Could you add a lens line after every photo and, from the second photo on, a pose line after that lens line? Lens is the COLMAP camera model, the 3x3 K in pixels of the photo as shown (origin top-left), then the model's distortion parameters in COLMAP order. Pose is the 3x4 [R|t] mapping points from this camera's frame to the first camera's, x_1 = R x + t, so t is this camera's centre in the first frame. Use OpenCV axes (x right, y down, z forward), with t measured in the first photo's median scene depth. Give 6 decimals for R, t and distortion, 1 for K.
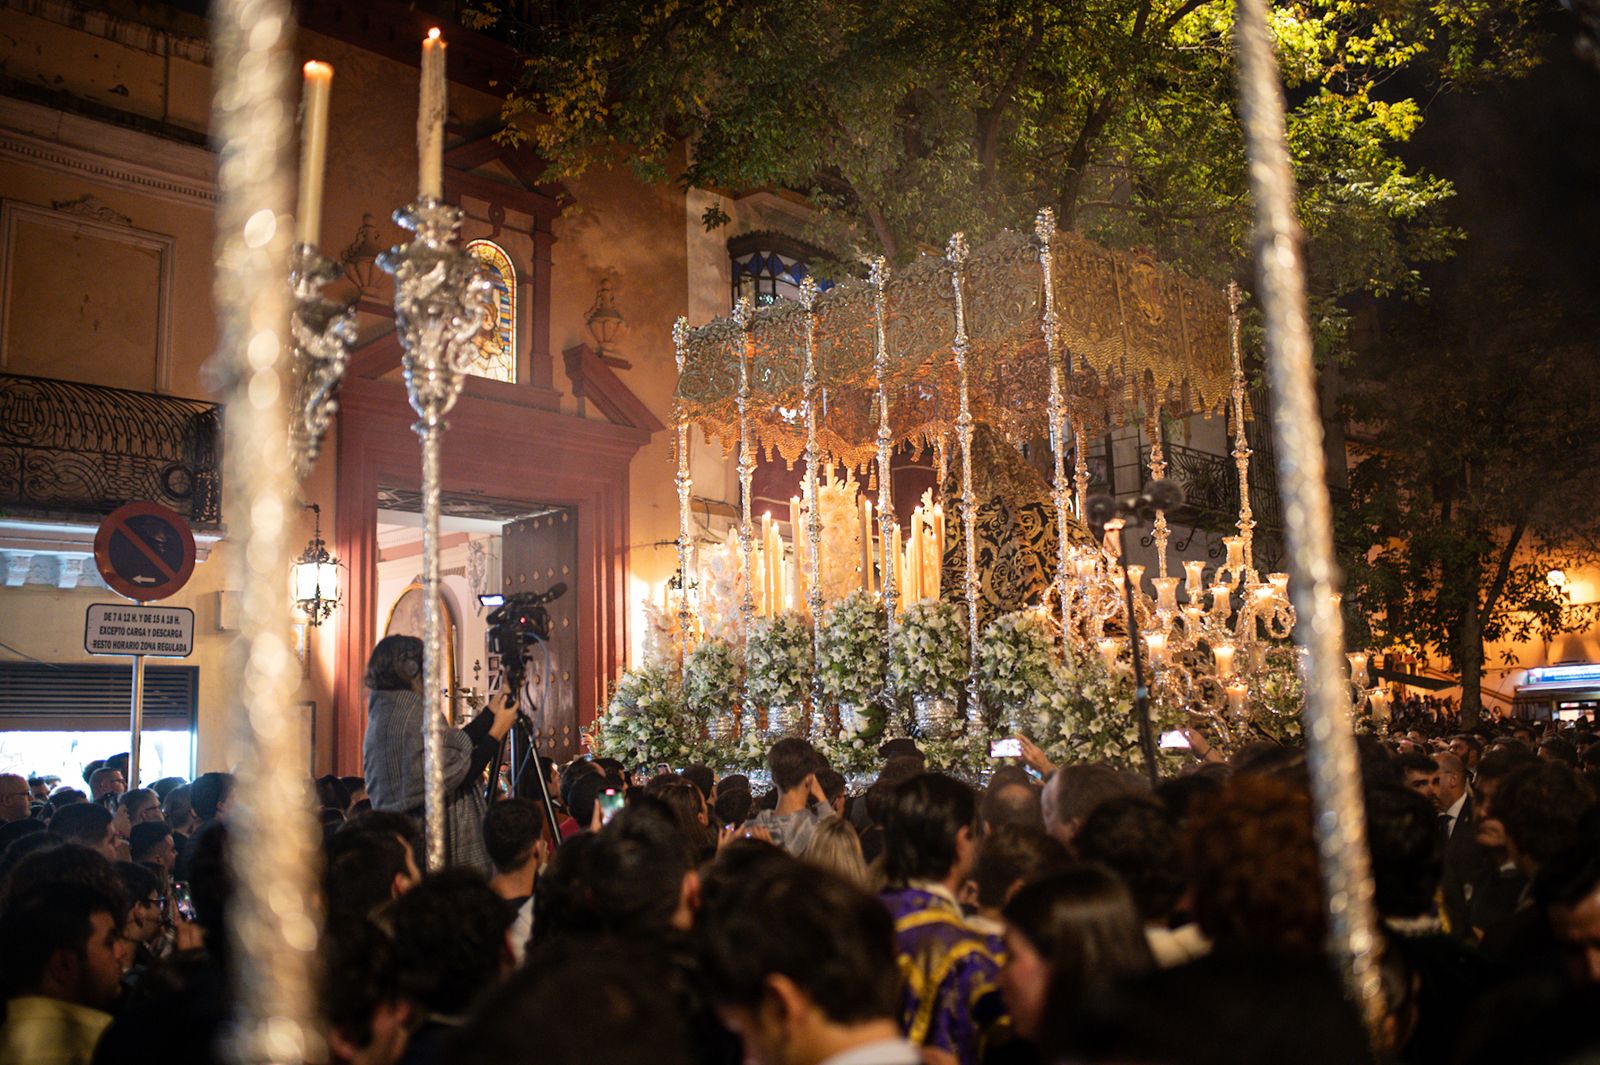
lens RADIAL K [[1487.1, 0, 799.4], [0, 1487.1, 515.0], [0, 0, 1]] dist [-0.063504, 0.018177]
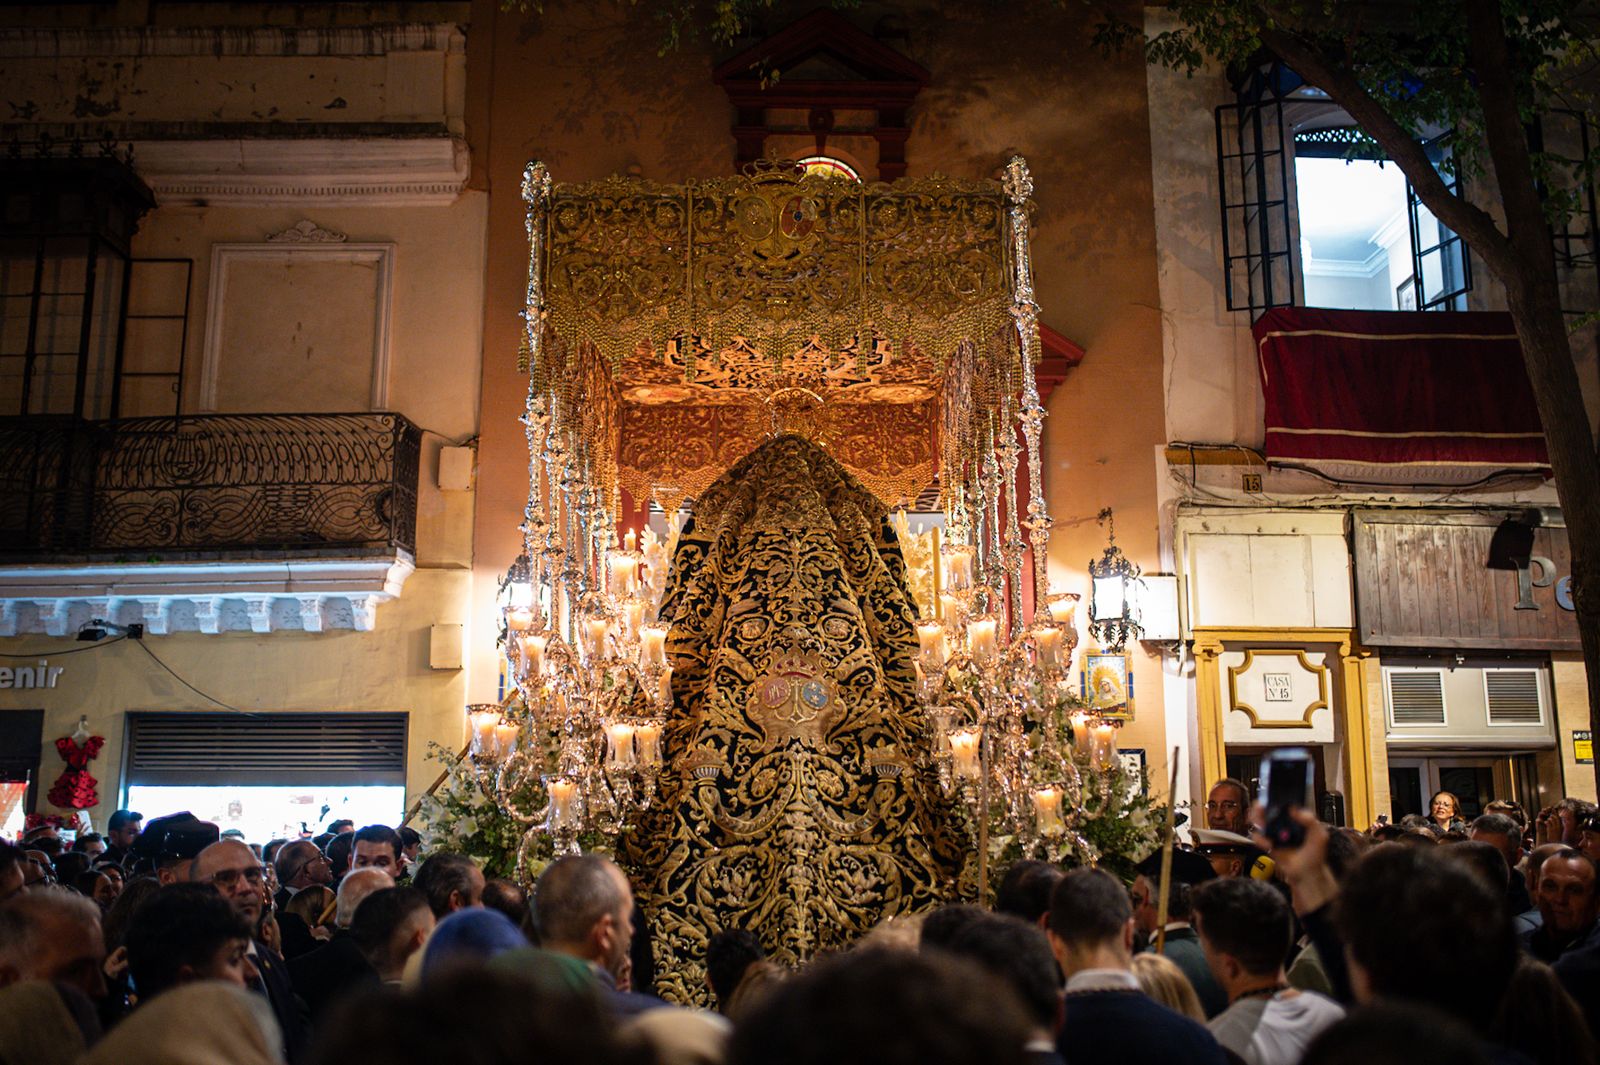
lens RADIAL K [[1487.1, 0, 799.4], [0, 1487.1, 515.0], [0, 0, 1]] dist [-0.063504, 0.018177]
pose [[0.700252, -0.118065, -0.704065, 0.395939], [0.098445, 0.992777, -0.068567, 0.070385], [0.707075, -0.021298, 0.706817, 0.549671]]
